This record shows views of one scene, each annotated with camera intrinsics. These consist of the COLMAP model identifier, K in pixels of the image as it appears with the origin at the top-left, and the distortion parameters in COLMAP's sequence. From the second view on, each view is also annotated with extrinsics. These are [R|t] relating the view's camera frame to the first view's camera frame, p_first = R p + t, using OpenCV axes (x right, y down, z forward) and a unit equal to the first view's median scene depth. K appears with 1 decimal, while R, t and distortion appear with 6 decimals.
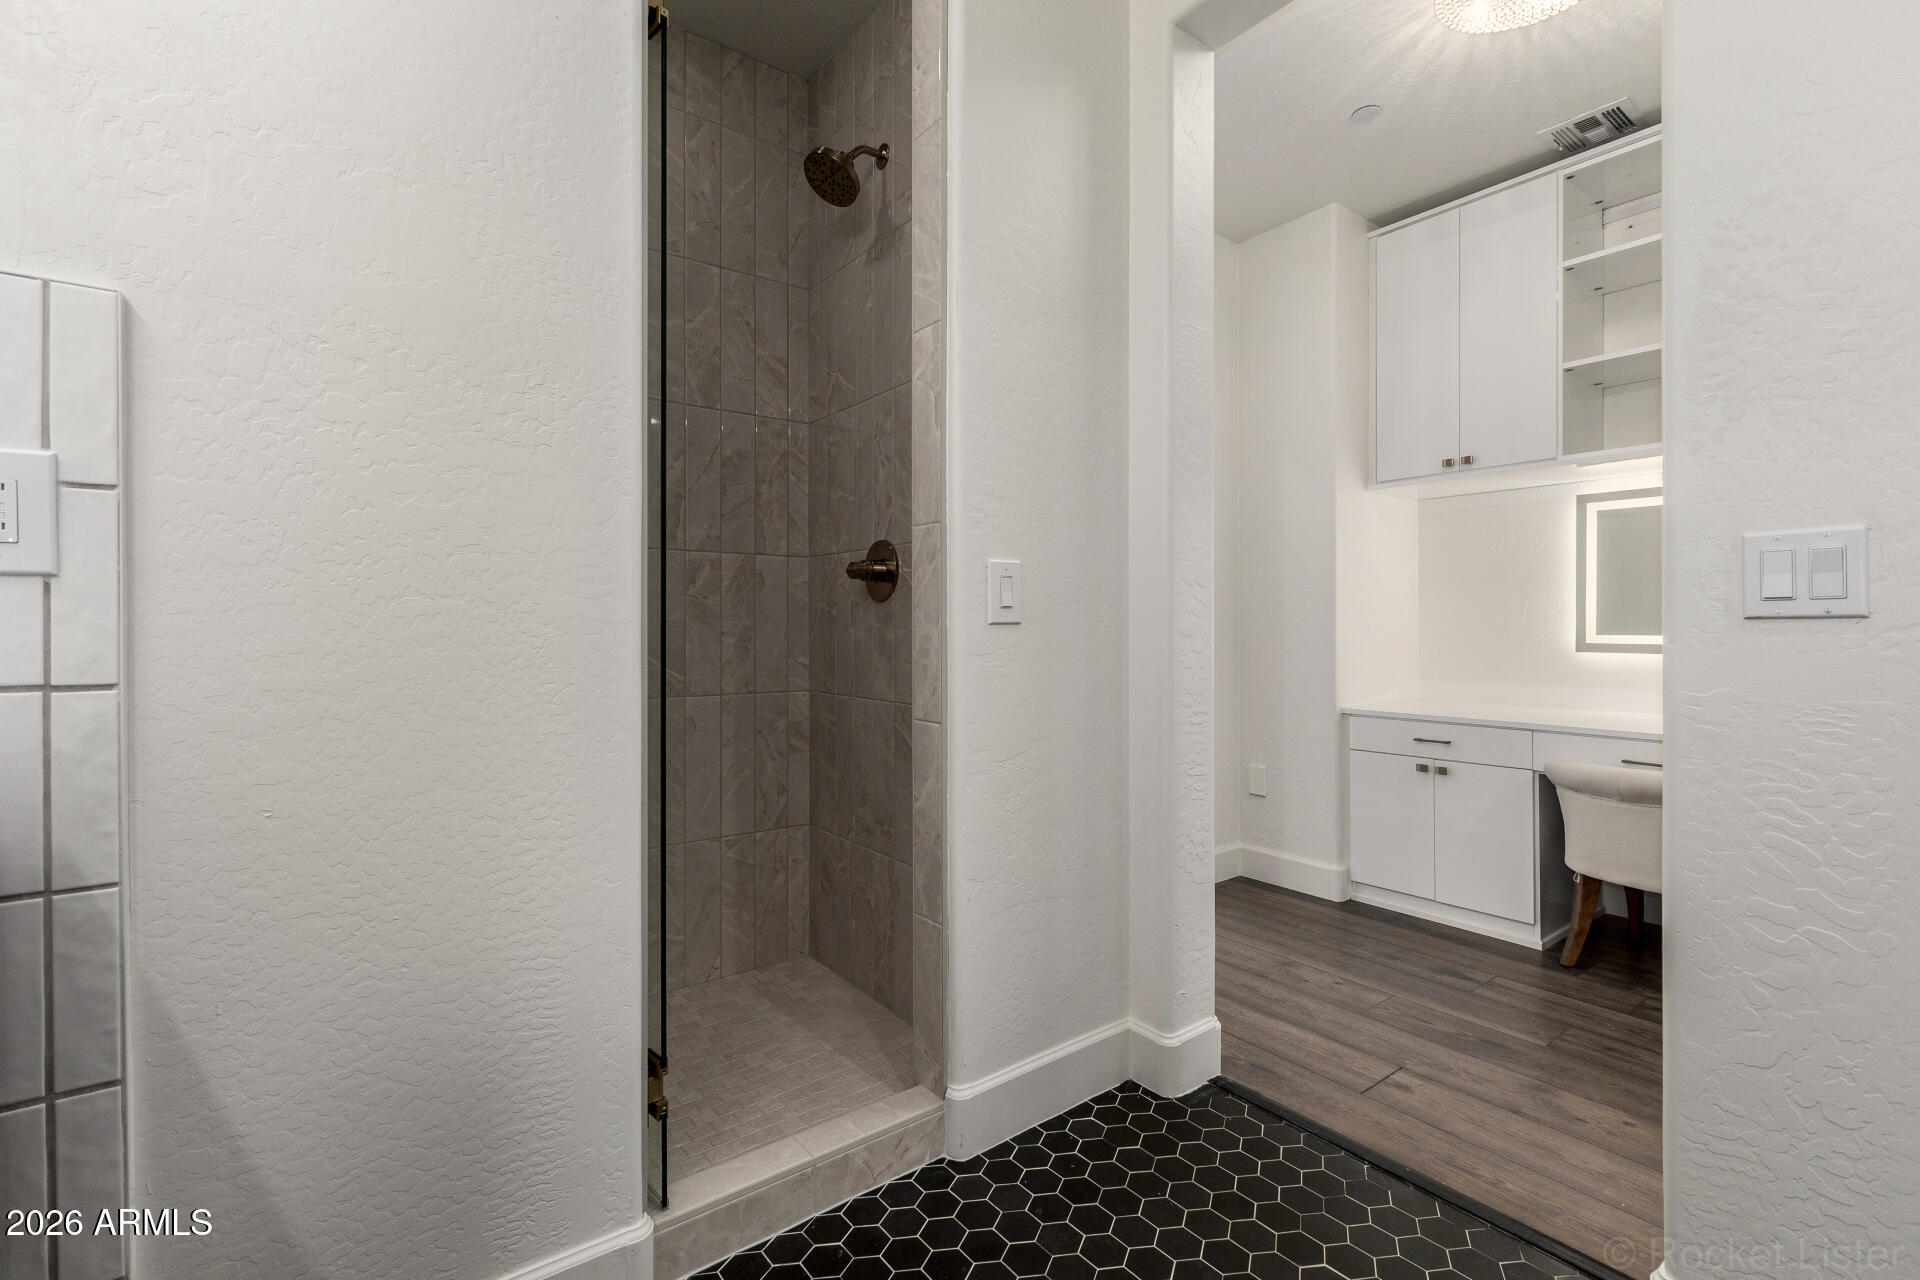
lens RADIAL K [[838.0, 0, 958.2], [0, 838.0, 627.6], [0, 0, 1]] dist [0.002792, 0.000162]
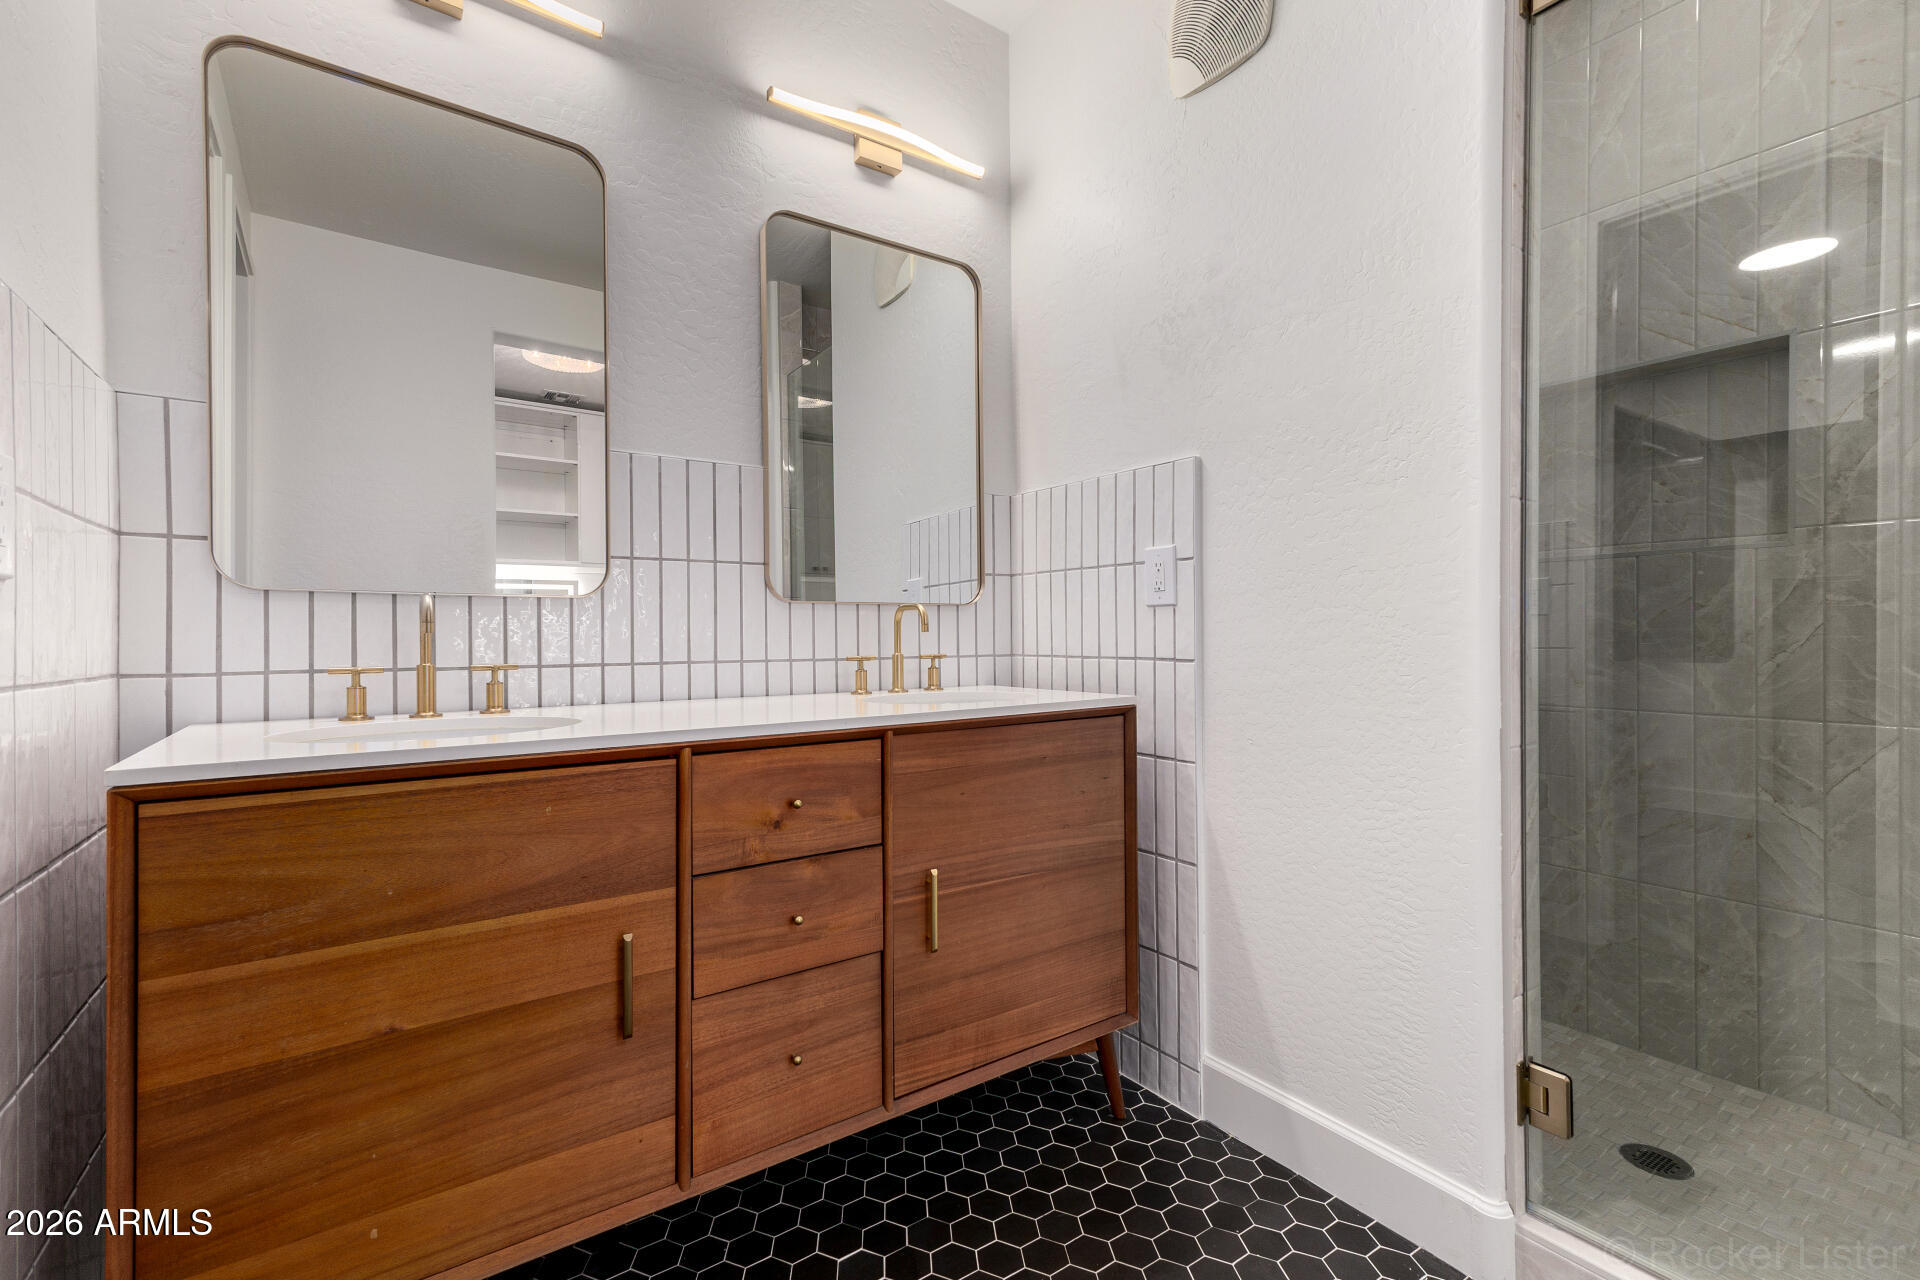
lens RADIAL K [[838.0, 0, 961.5], [0, 838.0, 640.2], [0, 0, 1]] dist [0.002792, 0.000162]
pose [[-0.035560, 0.003862, -0.999360, 0.935283], [-0.000021, 0.999993, 0.003865, 0.014516], [0.999368, 0.000159, -0.035560, 0.522975]]
